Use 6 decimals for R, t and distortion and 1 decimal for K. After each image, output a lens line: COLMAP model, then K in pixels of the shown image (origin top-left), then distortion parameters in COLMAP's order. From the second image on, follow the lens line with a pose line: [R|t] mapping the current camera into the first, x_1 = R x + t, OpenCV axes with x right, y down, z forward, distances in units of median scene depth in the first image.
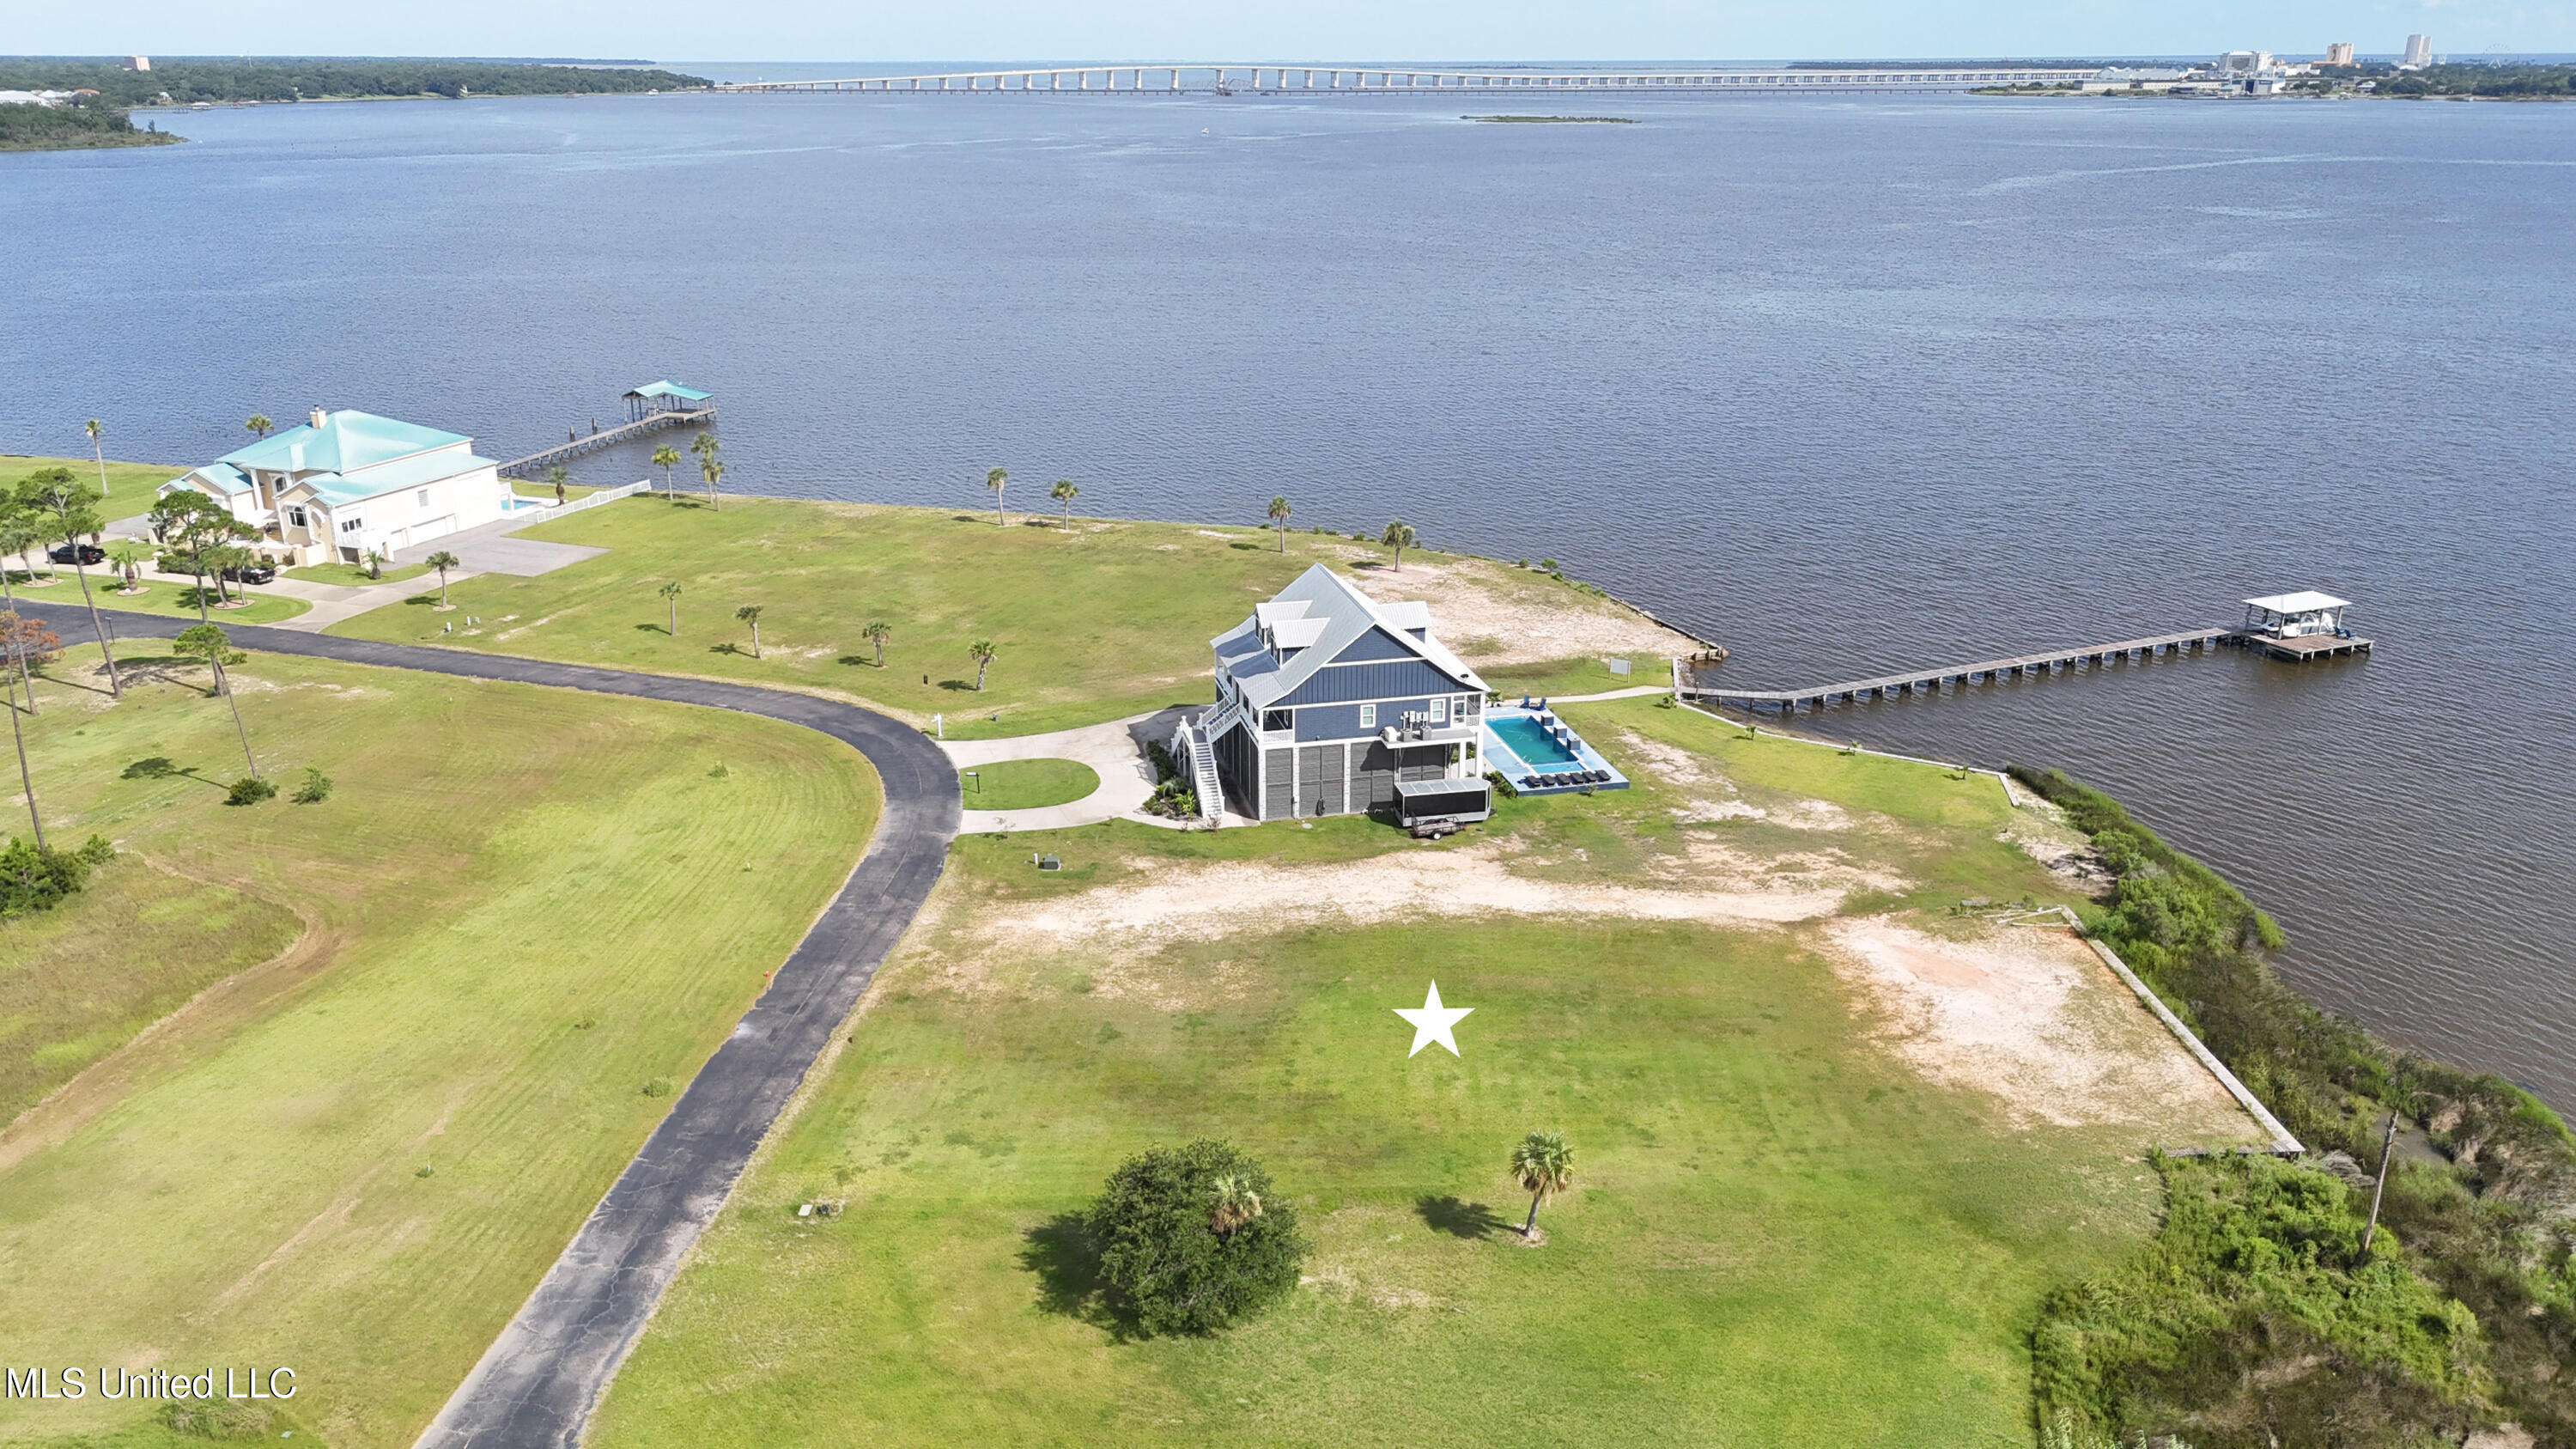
lens RADIAL K [[1886.5, 0, 1288.0], [0, 1886.5, 724.5], [0, 0, 1]] dist [0.089034, -0.094070]
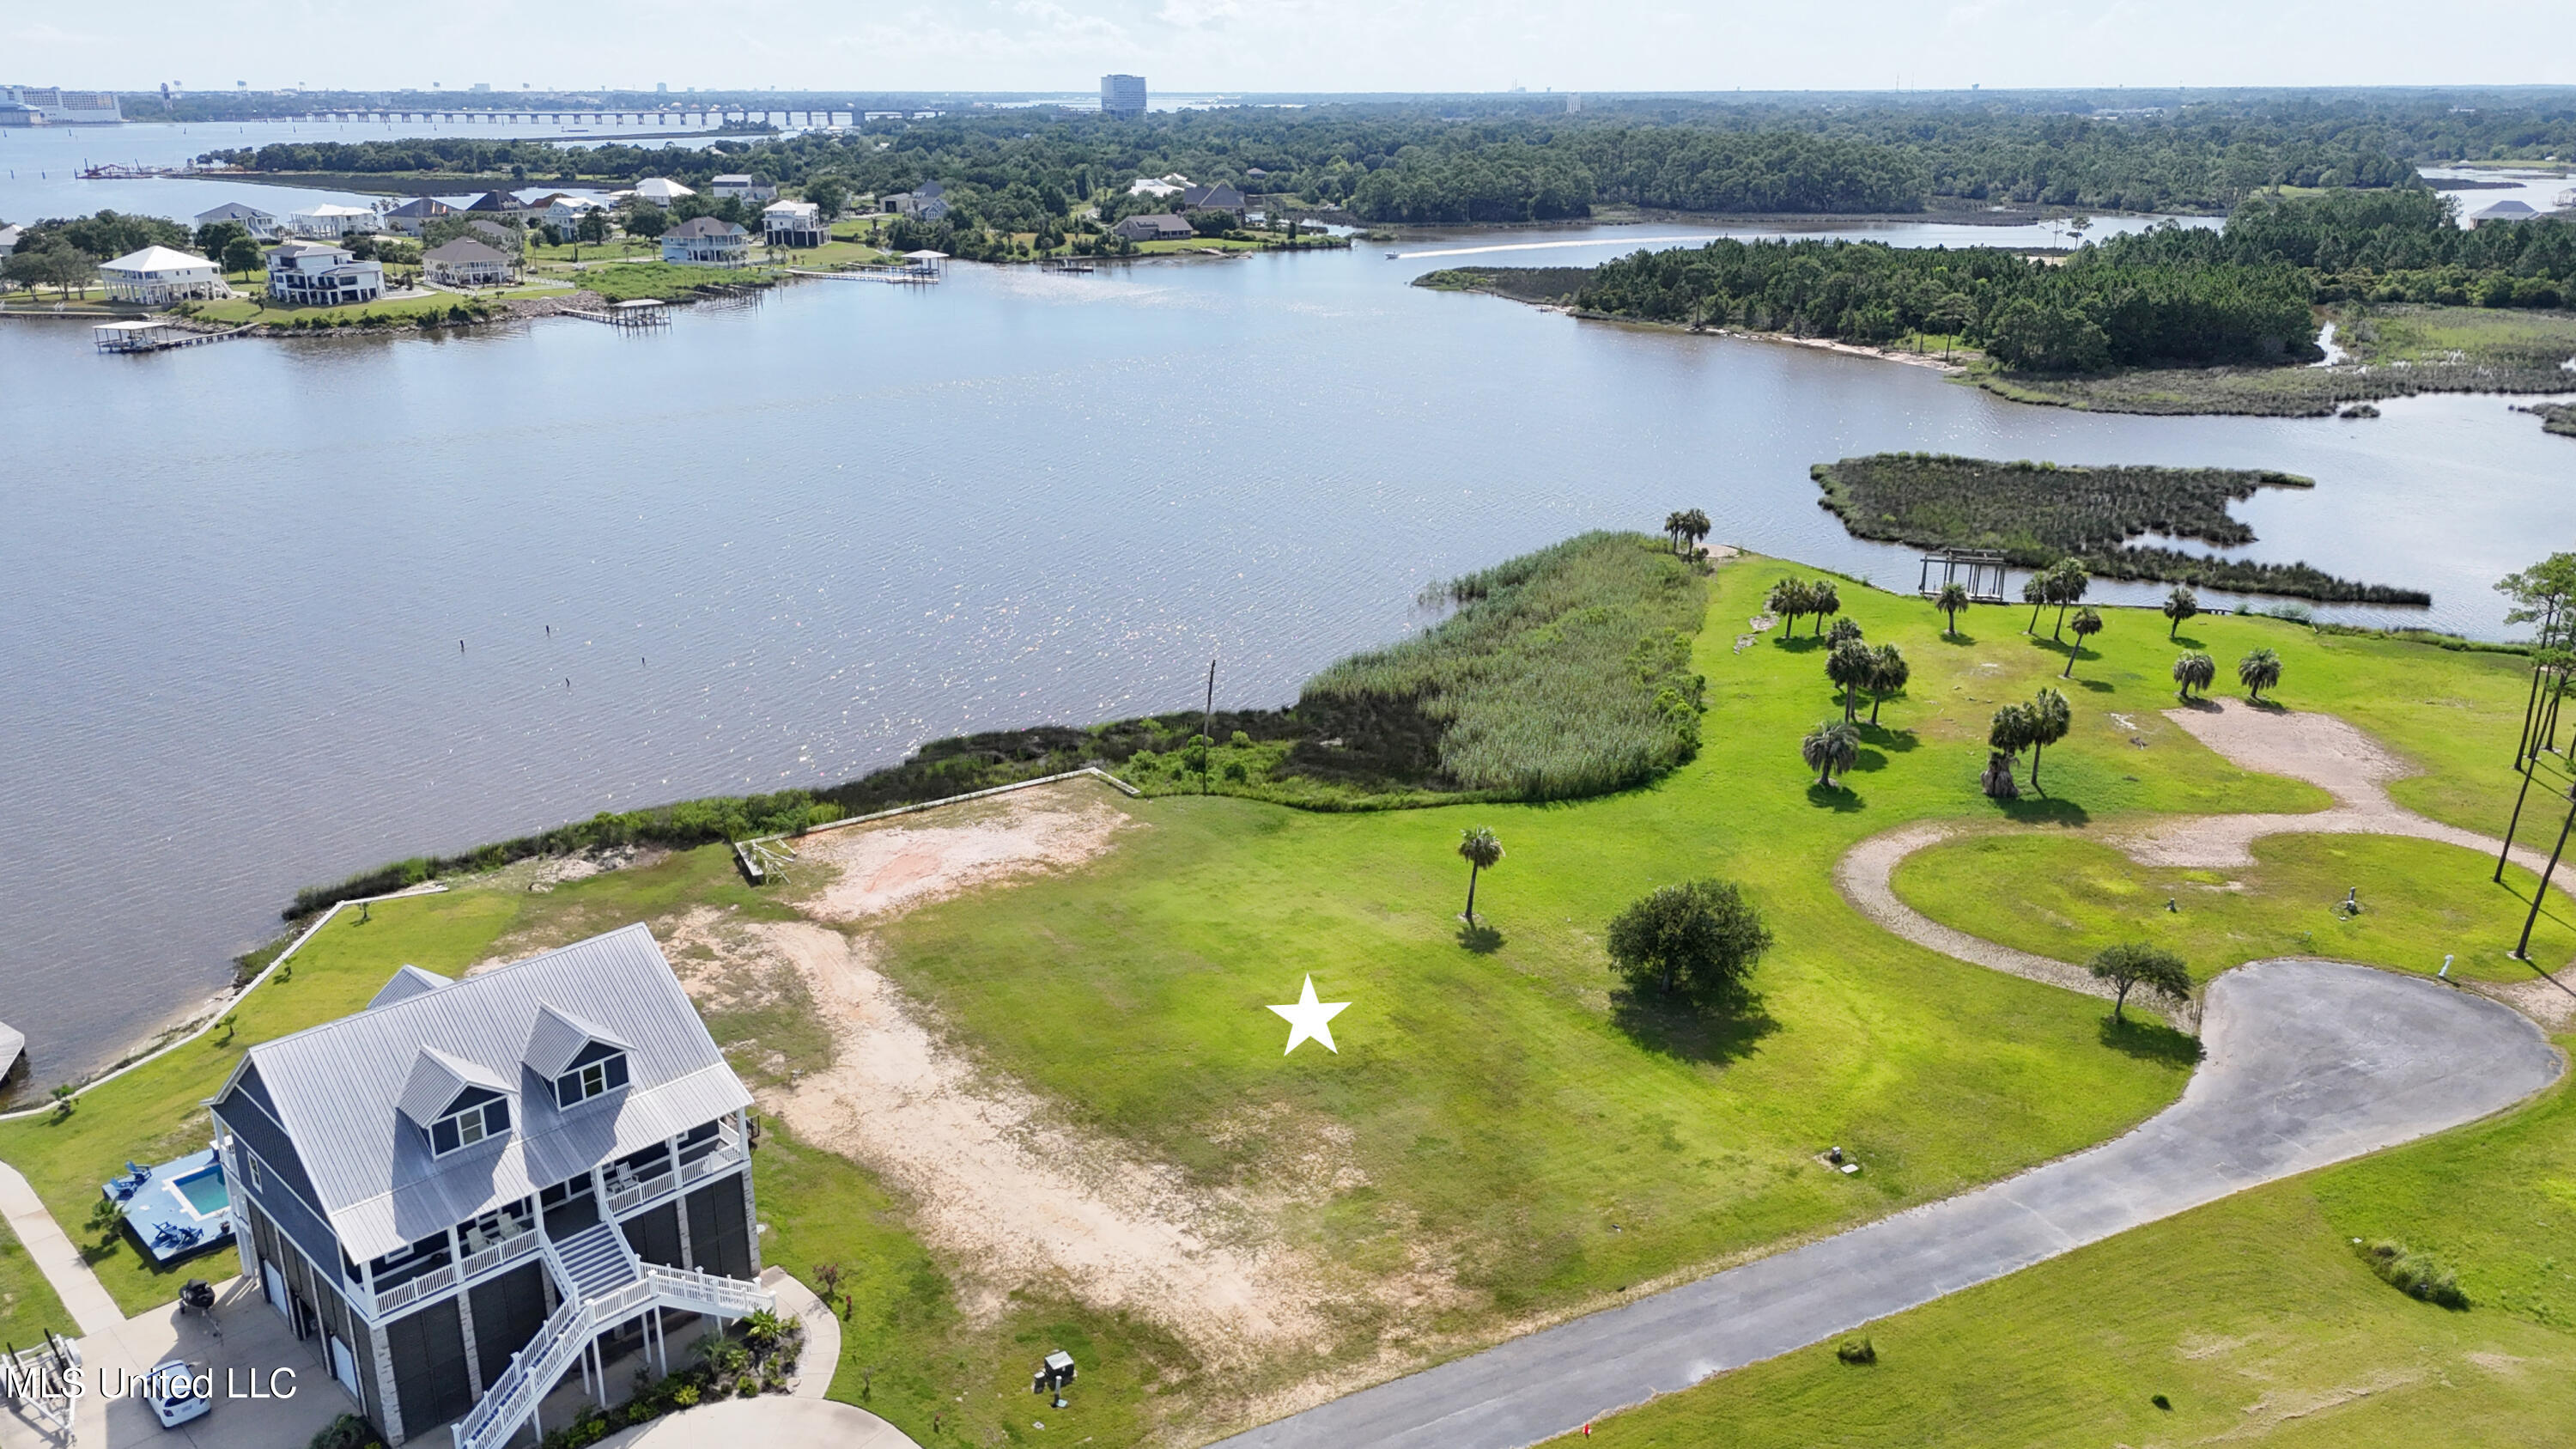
lens RADIAL K [[1899.1, 0, 1288.0], [0, 1899.1, 724.5], [0, 0, 1]] dist [0.070993, -0.072140]
pose [[-0.536536, -0.264263, 0.801433, -0.575001], [0.281111, 0.839491, 0.465008, -0.350627], [-0.795680, 0.474785, -0.376129, 1.009797]]
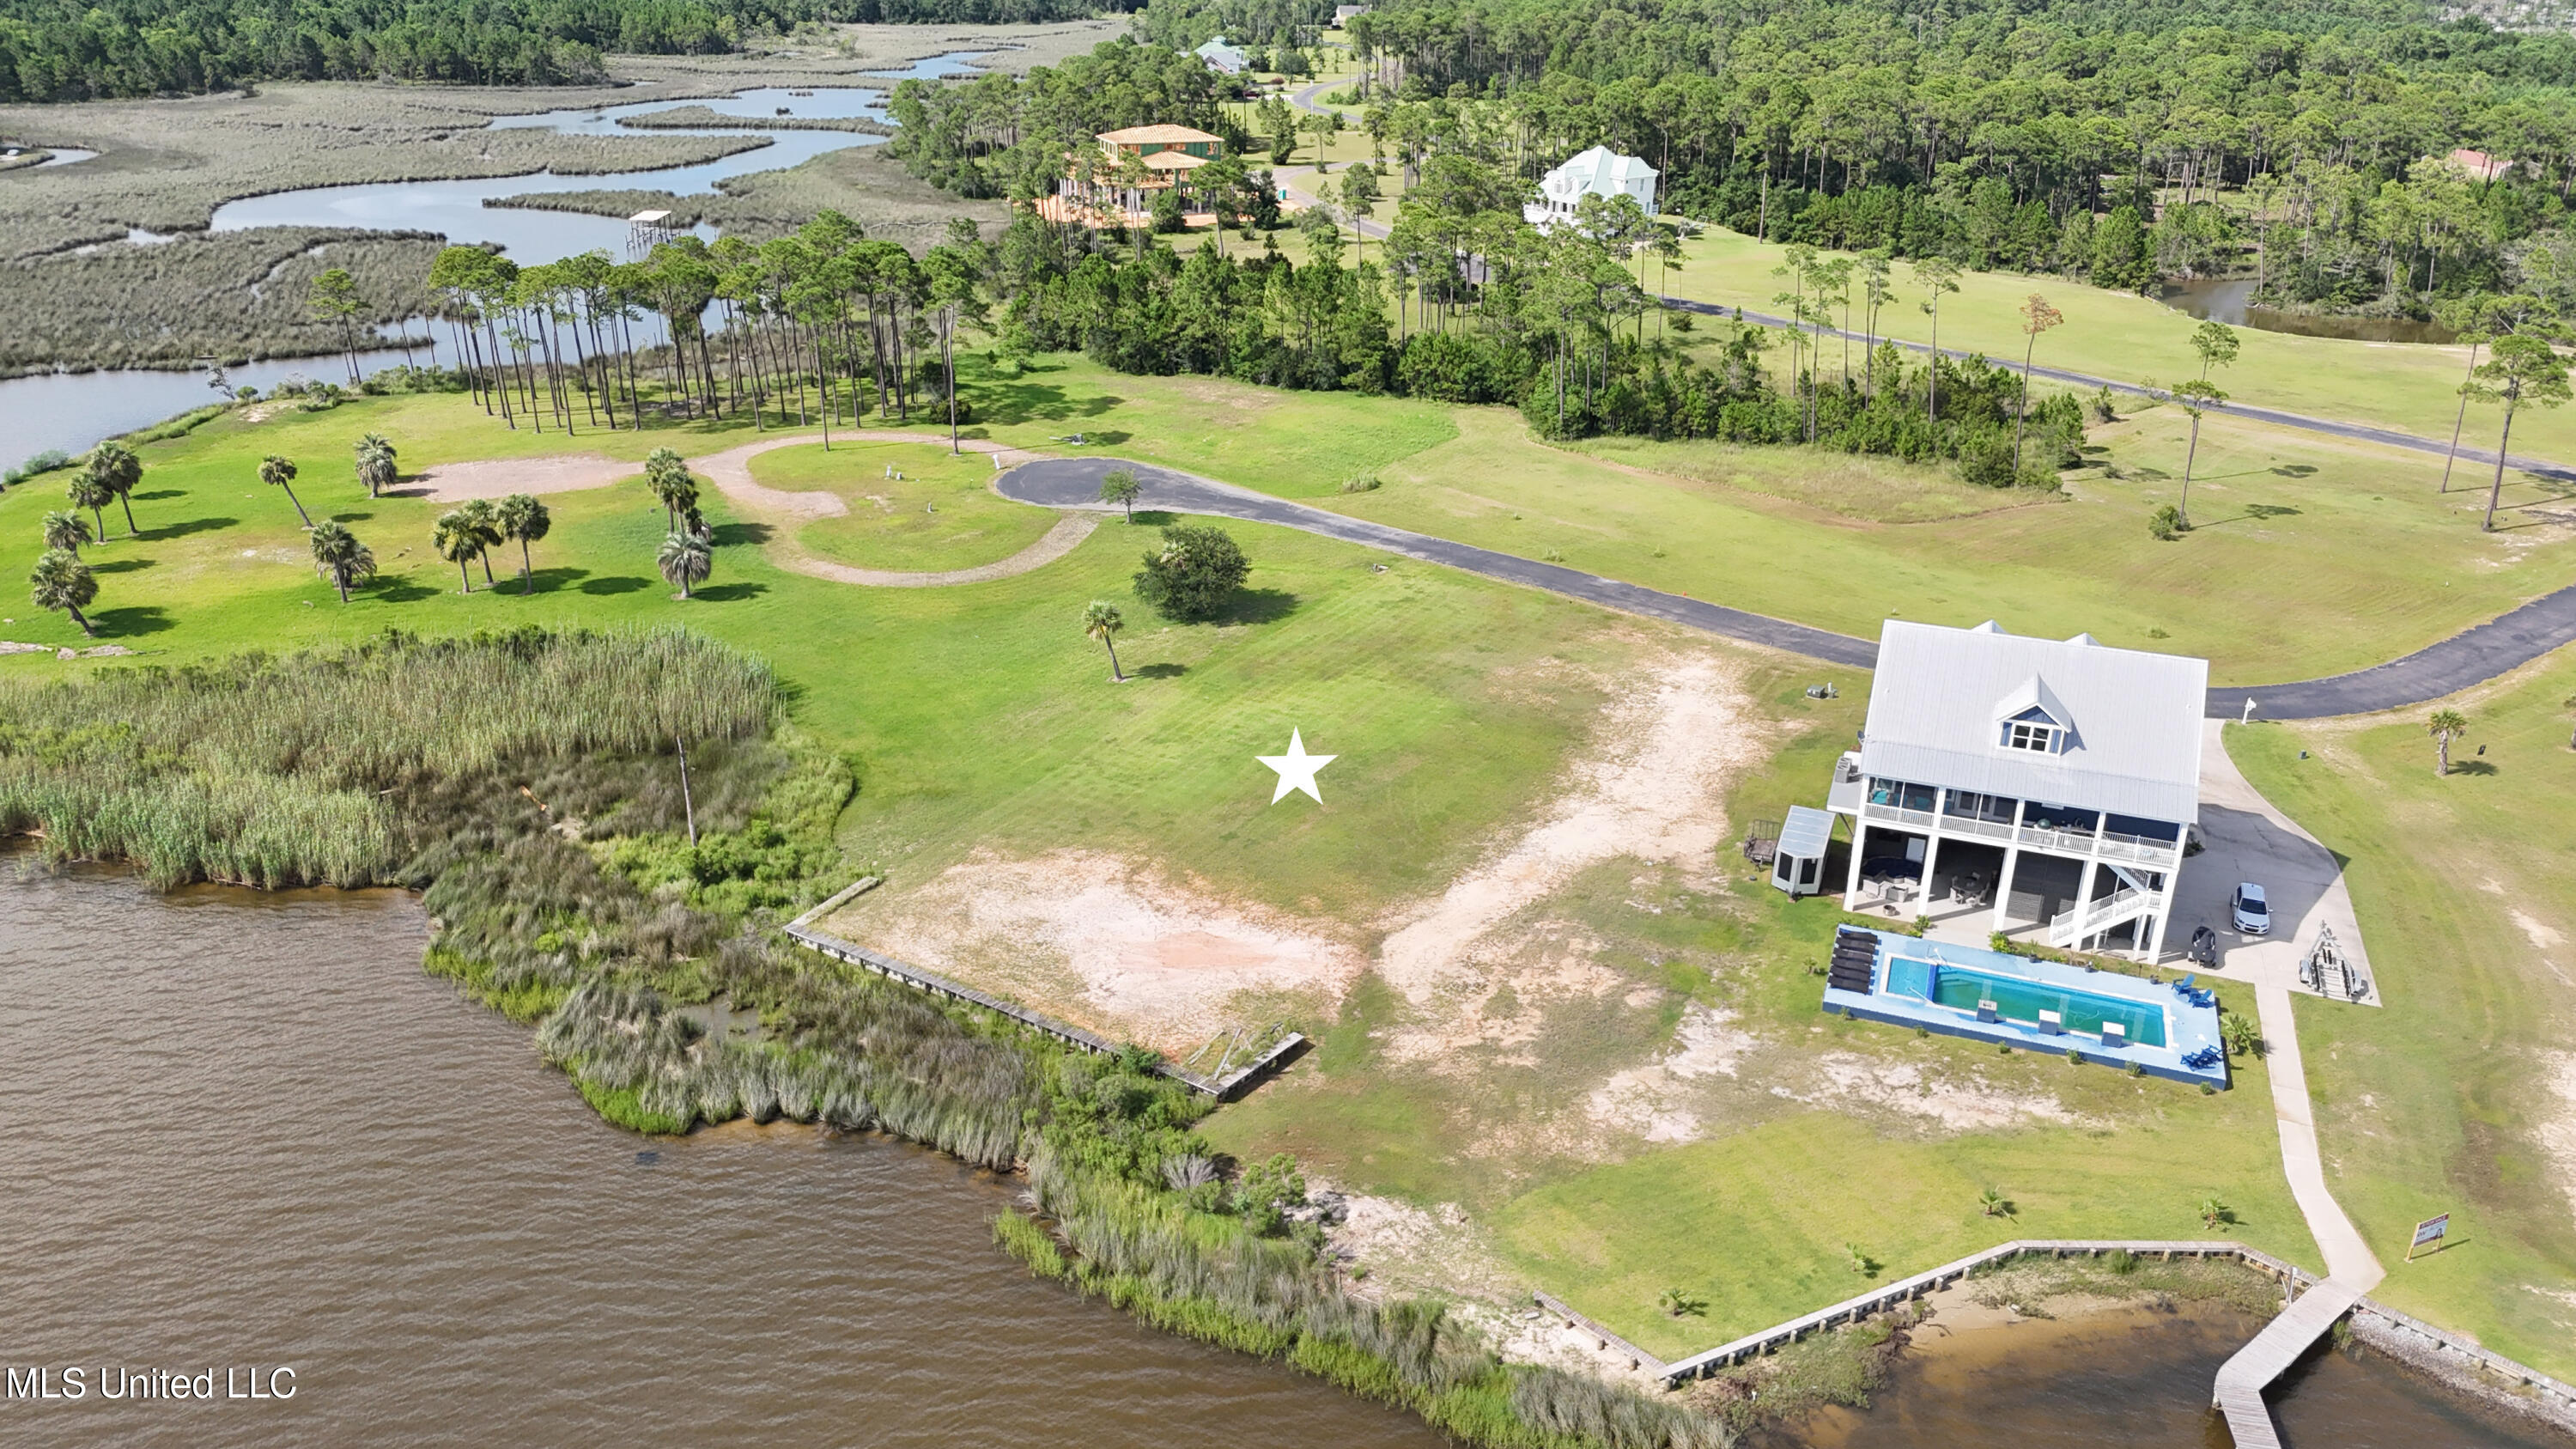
lens RADIAL K [[1861.9, 0, 1291.5], [0, 1861.9, 786.3], [0, 0, 1]] dist [0.073214, -0.077500]
pose [[-0.547247, 0.349139, -0.760672, 0.806261], [-0.292209, 0.771952, 0.564539, -0.371558], [0.784305, 0.531217, -0.320427, 1.064810]]
